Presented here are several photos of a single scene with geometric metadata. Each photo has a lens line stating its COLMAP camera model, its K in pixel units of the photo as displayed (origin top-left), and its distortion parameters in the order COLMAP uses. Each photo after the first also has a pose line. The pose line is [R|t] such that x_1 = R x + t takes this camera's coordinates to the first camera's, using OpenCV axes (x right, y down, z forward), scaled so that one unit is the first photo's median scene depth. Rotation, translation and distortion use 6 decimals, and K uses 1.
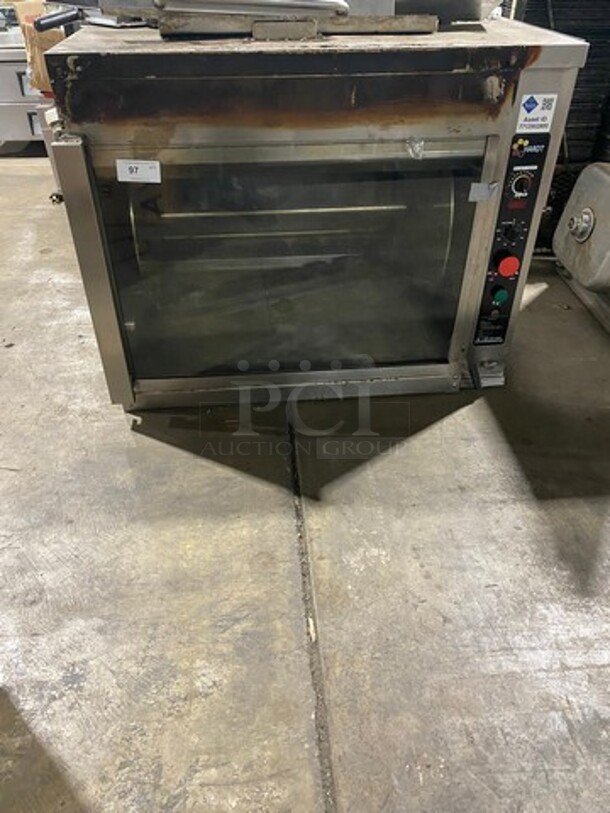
lens RADIAL K [[633.4, 0, 305.0], [0, 633.4, 406.5], [0, 0, 1]] dist [0.012945, -0.001573]
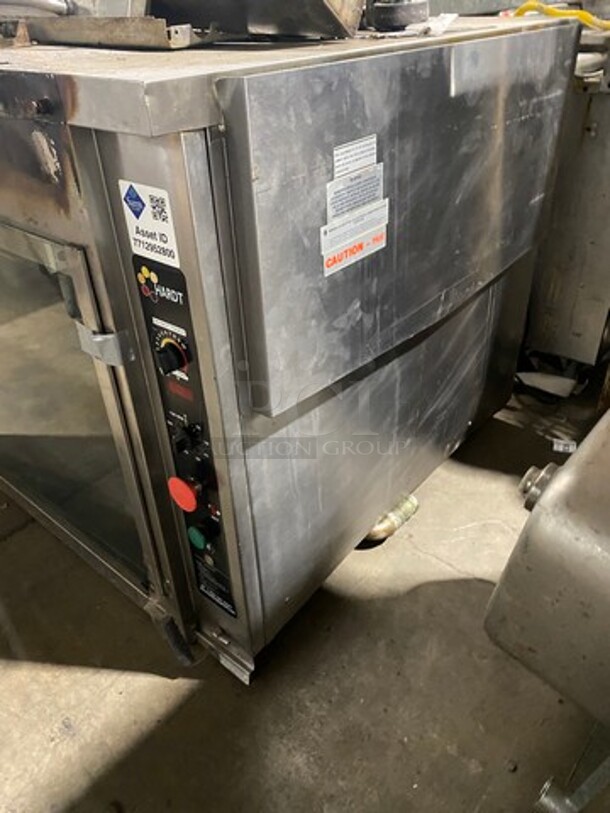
lens RADIAL K [[633.4, 0, 305.0], [0, 633.4, 406.5], [0, 0, 1]] dist [0.012945, -0.001573]
pose [[0.683786, 0.380459, -0.622646, 0.757458], [-0.404057, 0.907966, 0.111067, -0.424471], [0.607598, 0.175639, 0.774581, 0.714741]]
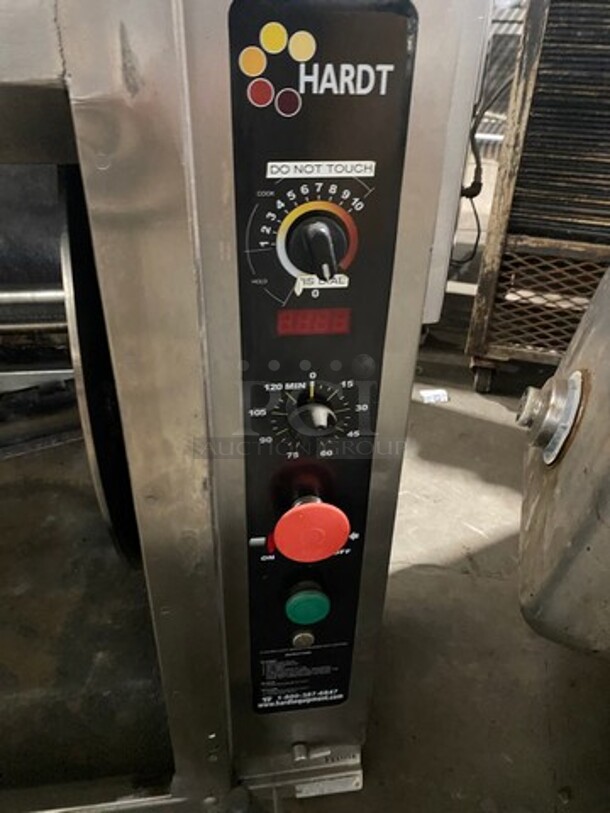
lens RADIAL K [[633.4, 0, 305.0], [0, 633.4, 406.5], [0, 0, 1]] dist [0.012945, -0.001573]
pose [[0.999284, -0.000353, 0.037829, 0.339815], [0.003296, 0.996967, -0.077760, -0.280107], [-0.037687, 0.077829, 0.996254, 0.799641]]
